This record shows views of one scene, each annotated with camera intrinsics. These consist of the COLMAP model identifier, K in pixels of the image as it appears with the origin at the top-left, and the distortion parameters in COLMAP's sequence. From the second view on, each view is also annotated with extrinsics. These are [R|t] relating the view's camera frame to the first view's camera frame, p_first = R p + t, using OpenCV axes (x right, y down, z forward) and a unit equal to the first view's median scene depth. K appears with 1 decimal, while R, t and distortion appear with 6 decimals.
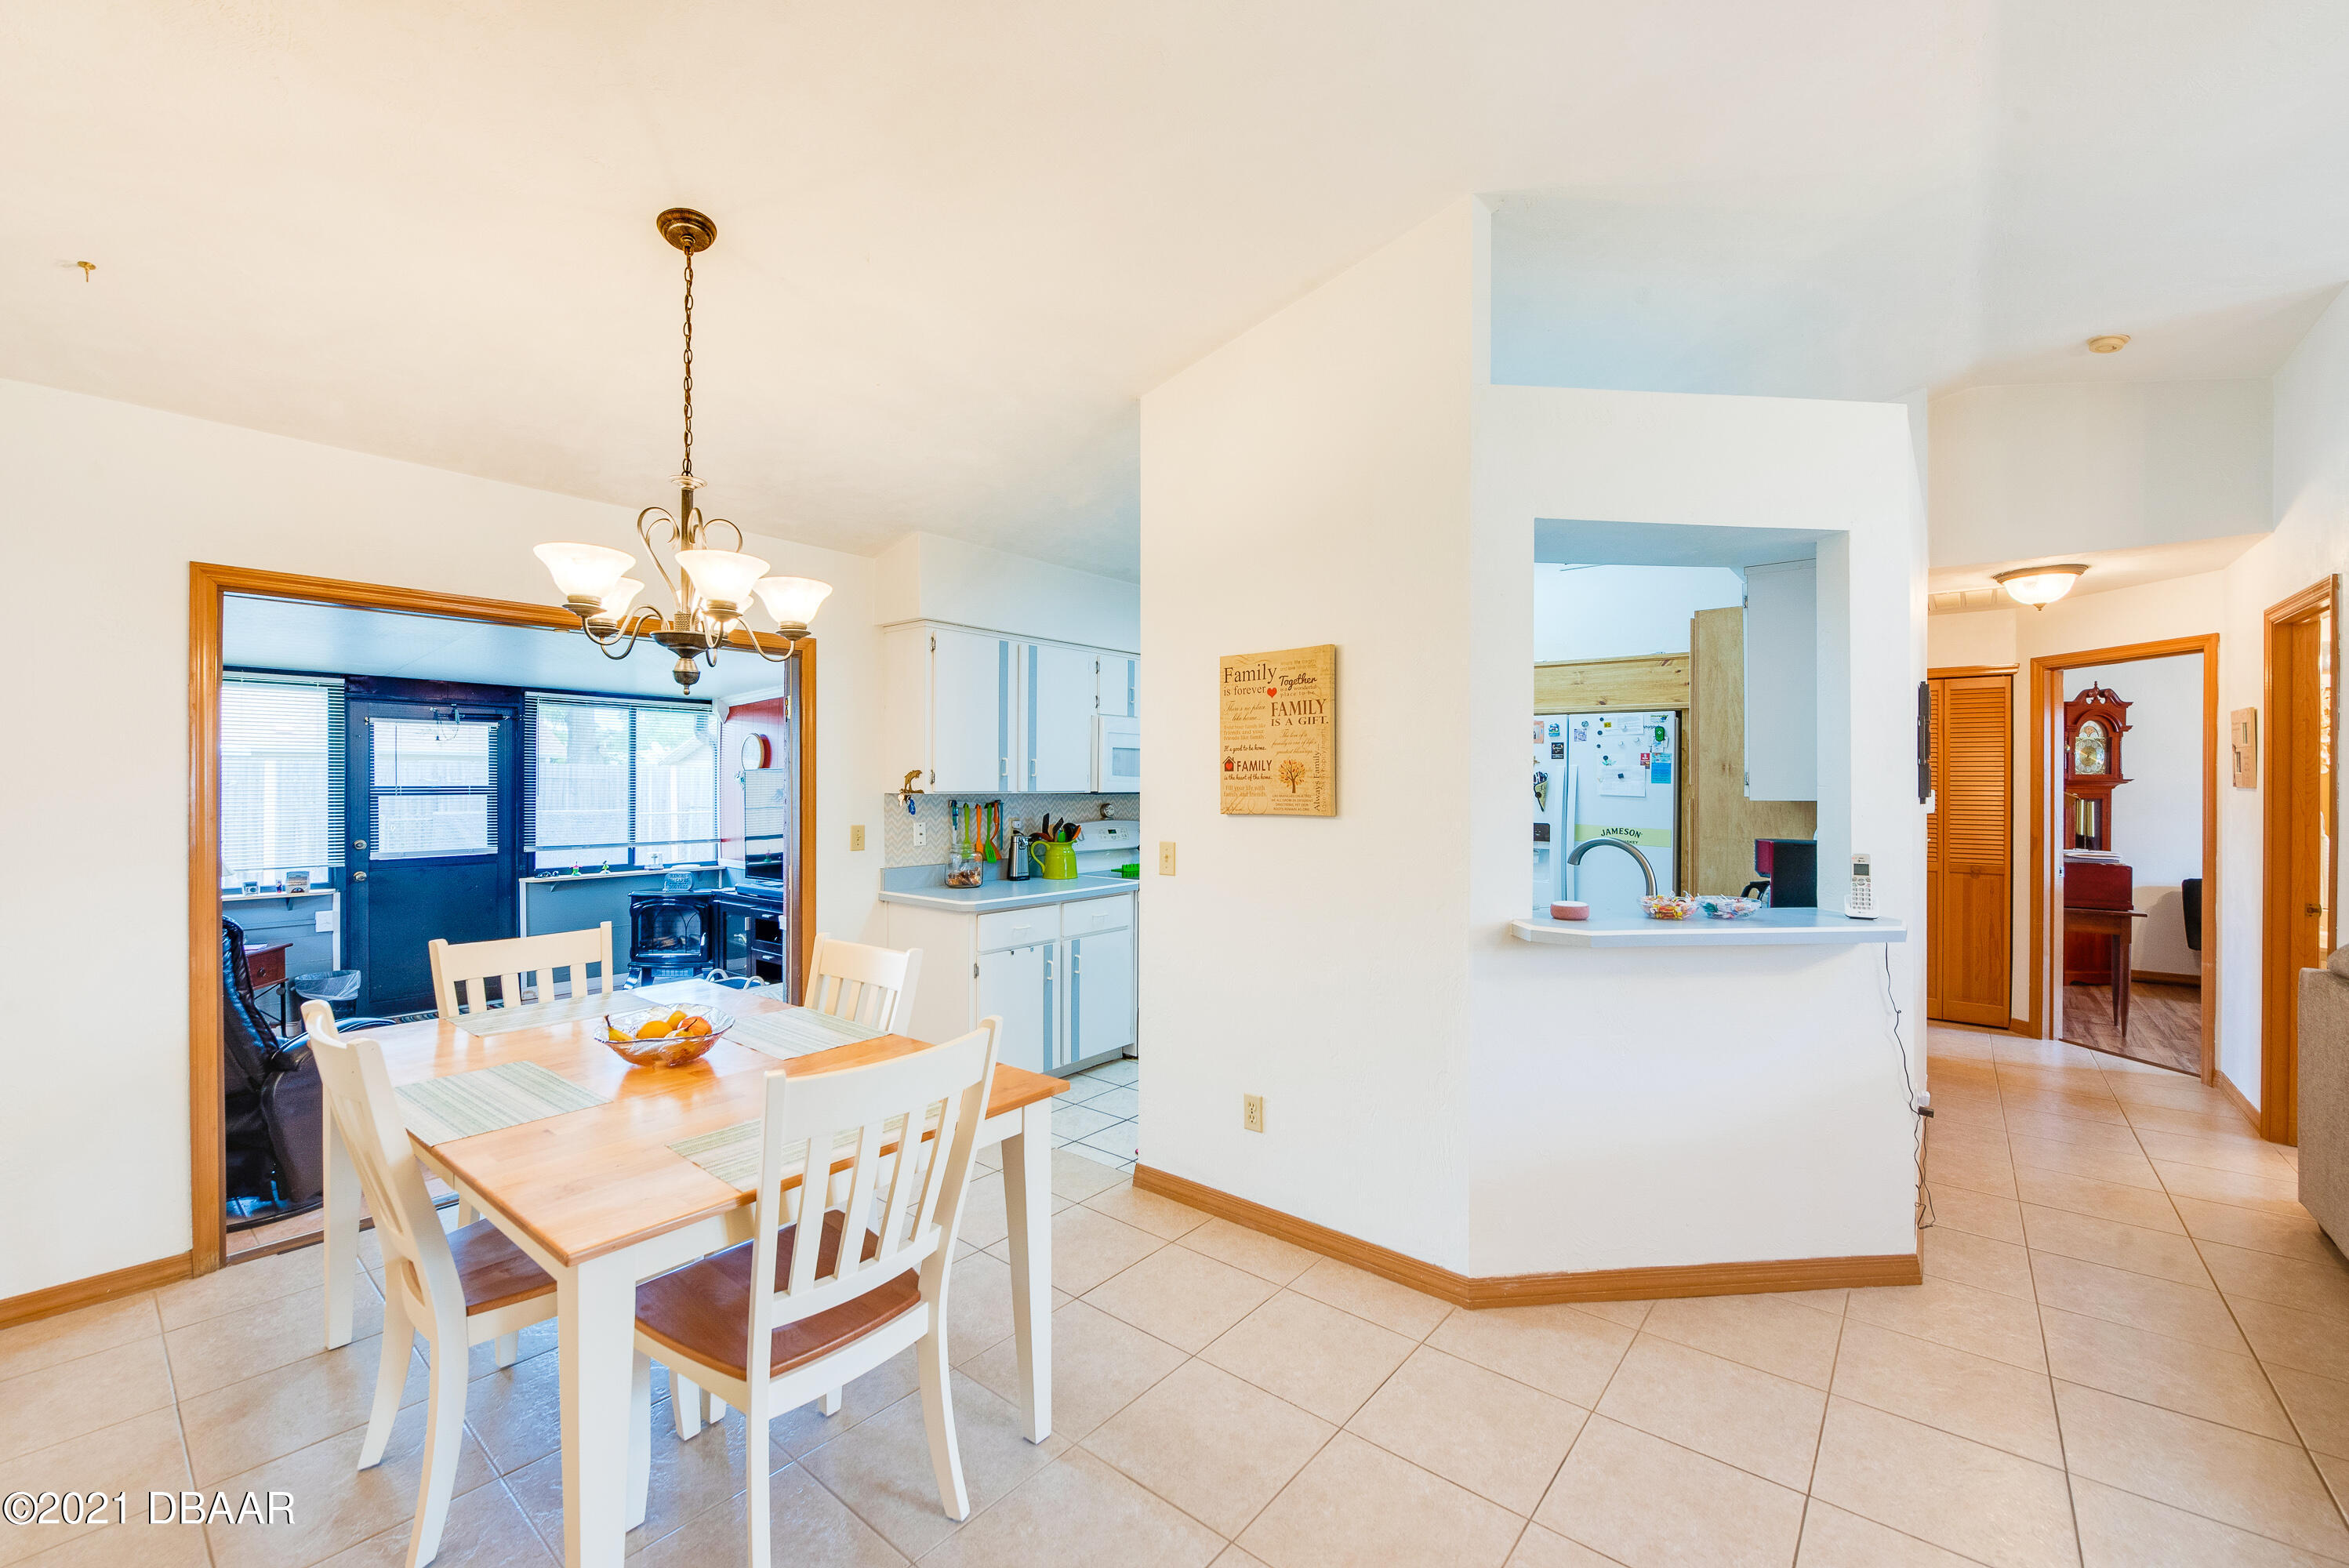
lens RADIAL K [[950.3, 0, 1174.5], [0, 950.3, 784.0], [0, 0, 1]] dist [-0.011422, -0.000501]
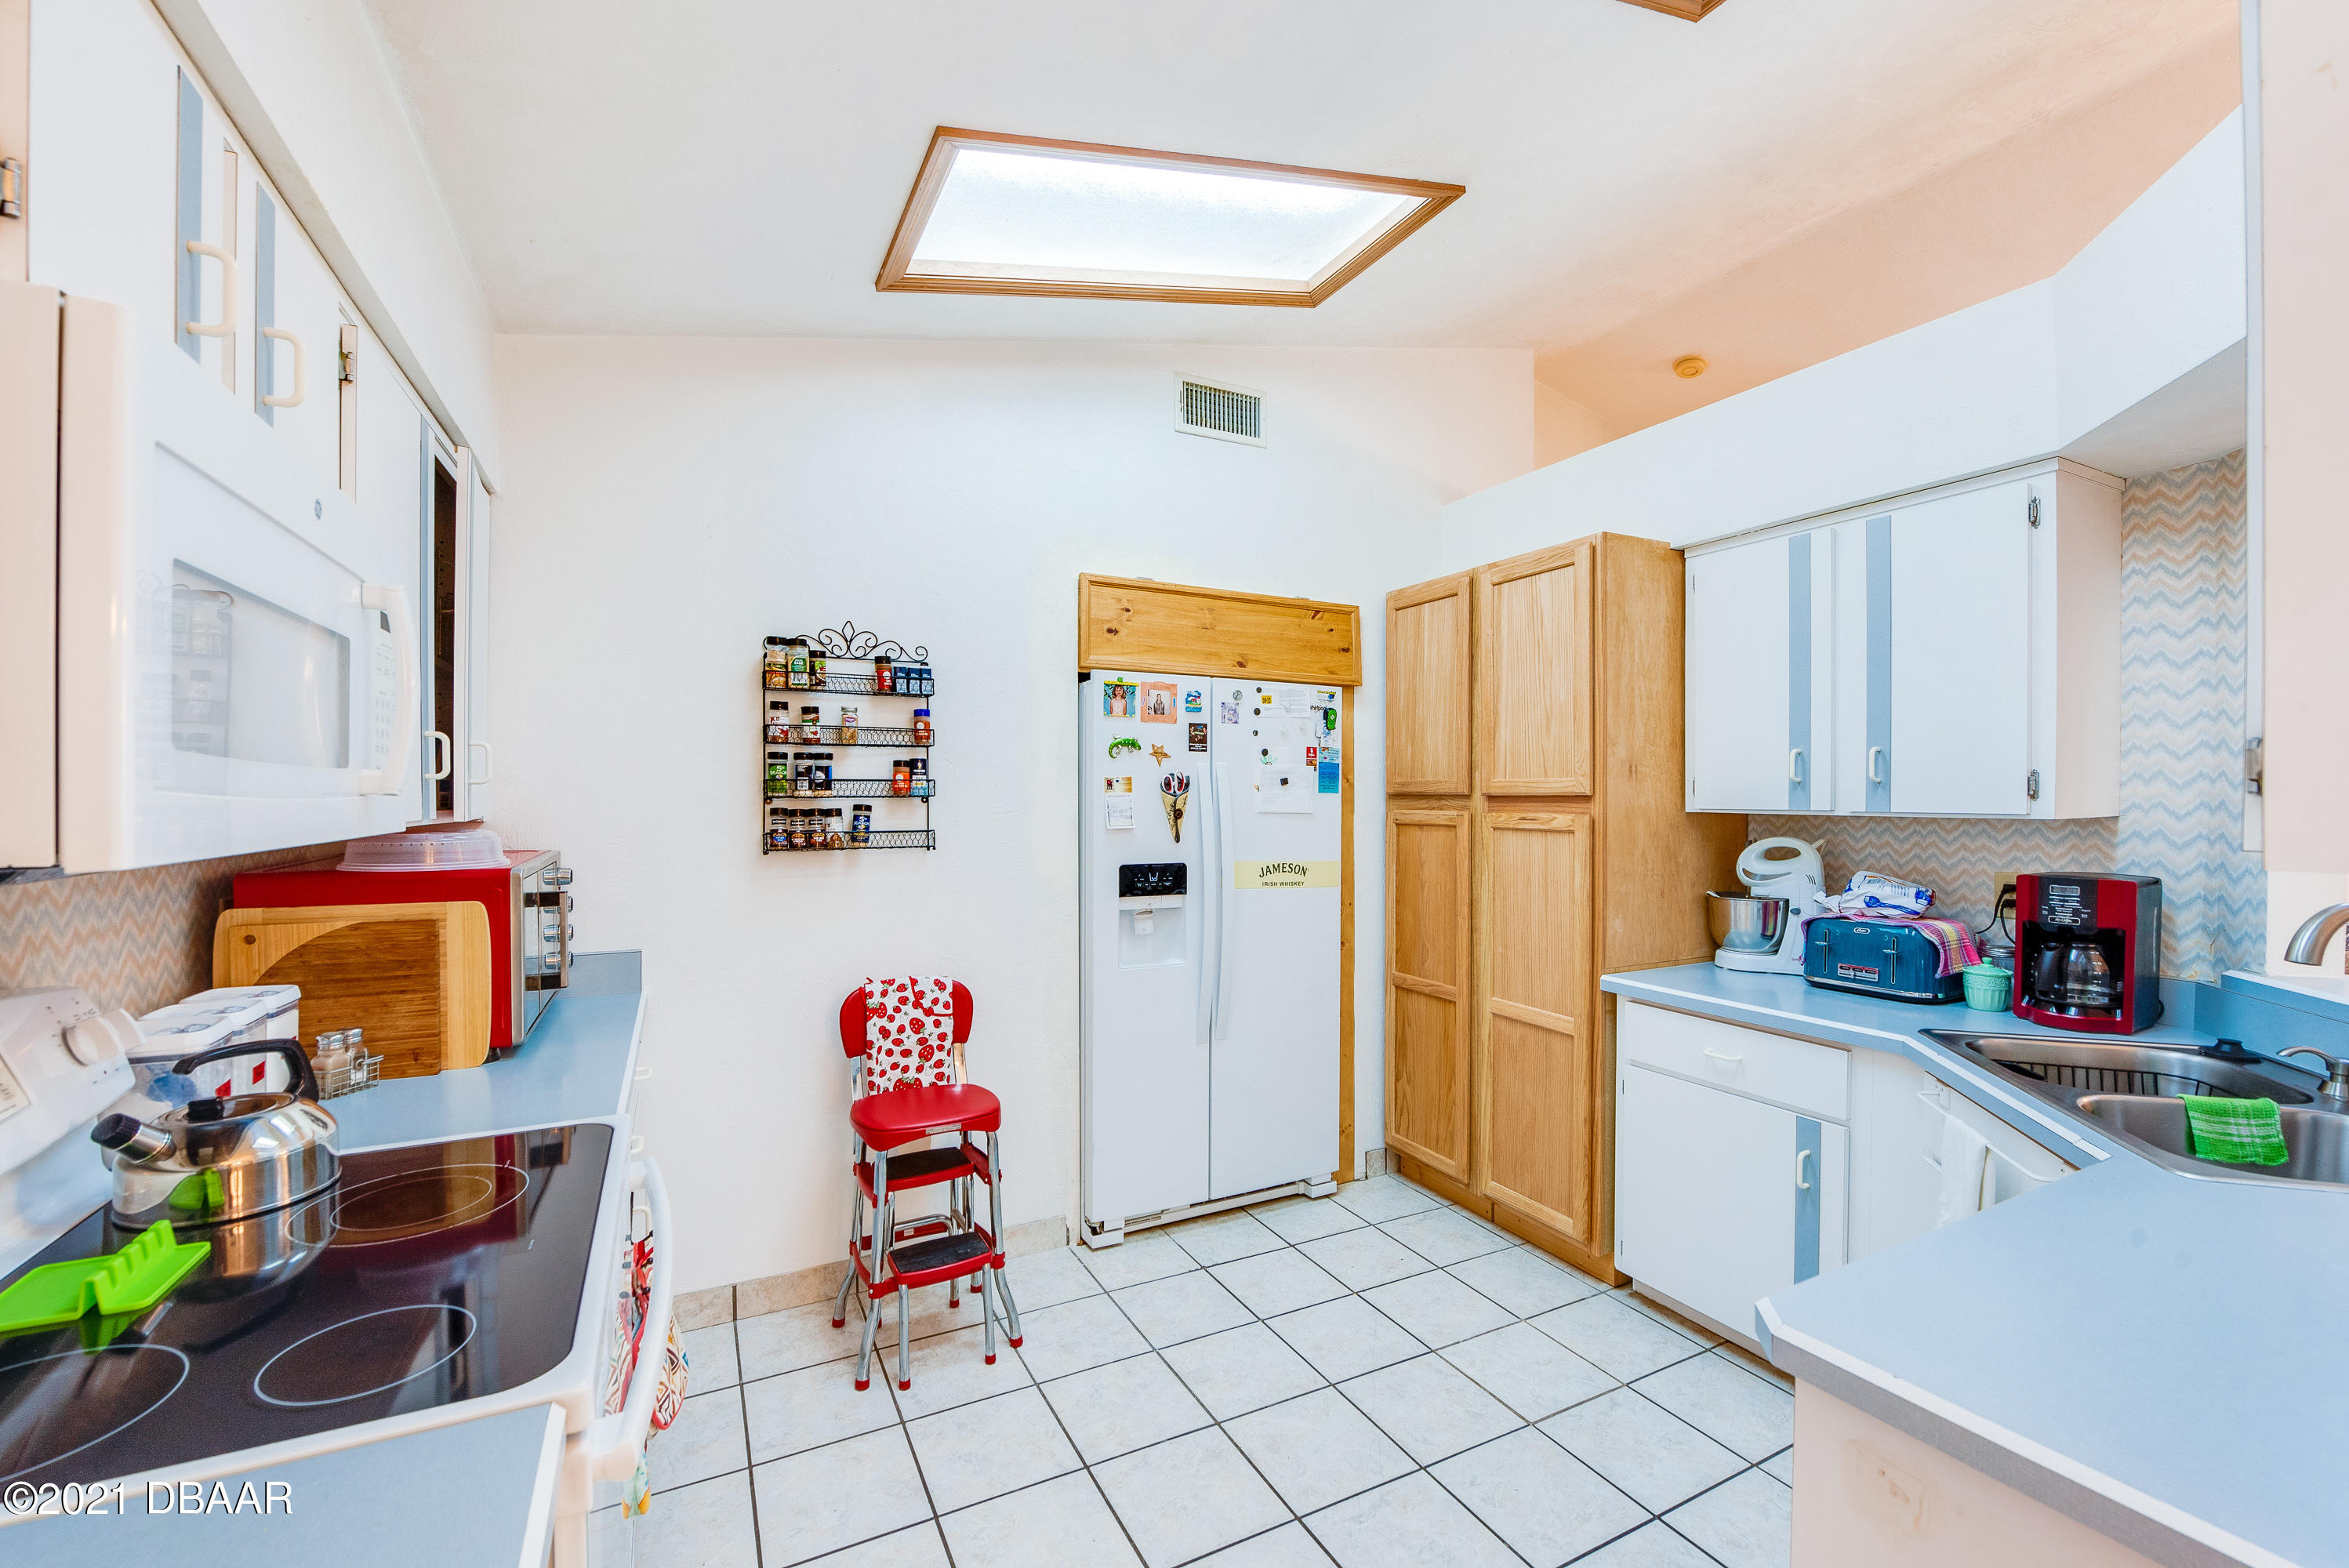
lens RADIAL K [[950.3, 0, 1174.5], [0, 950.3, 784.0], [0, 0, 1]] dist [-0.011422, -0.000501]
pose [[0.391364, 0.004915, 0.920223, -0.142362], [0.003170, 0.999973, -0.006689, -0.002665], [-0.920231, 0.005535, 0.391337, 0.806492]]
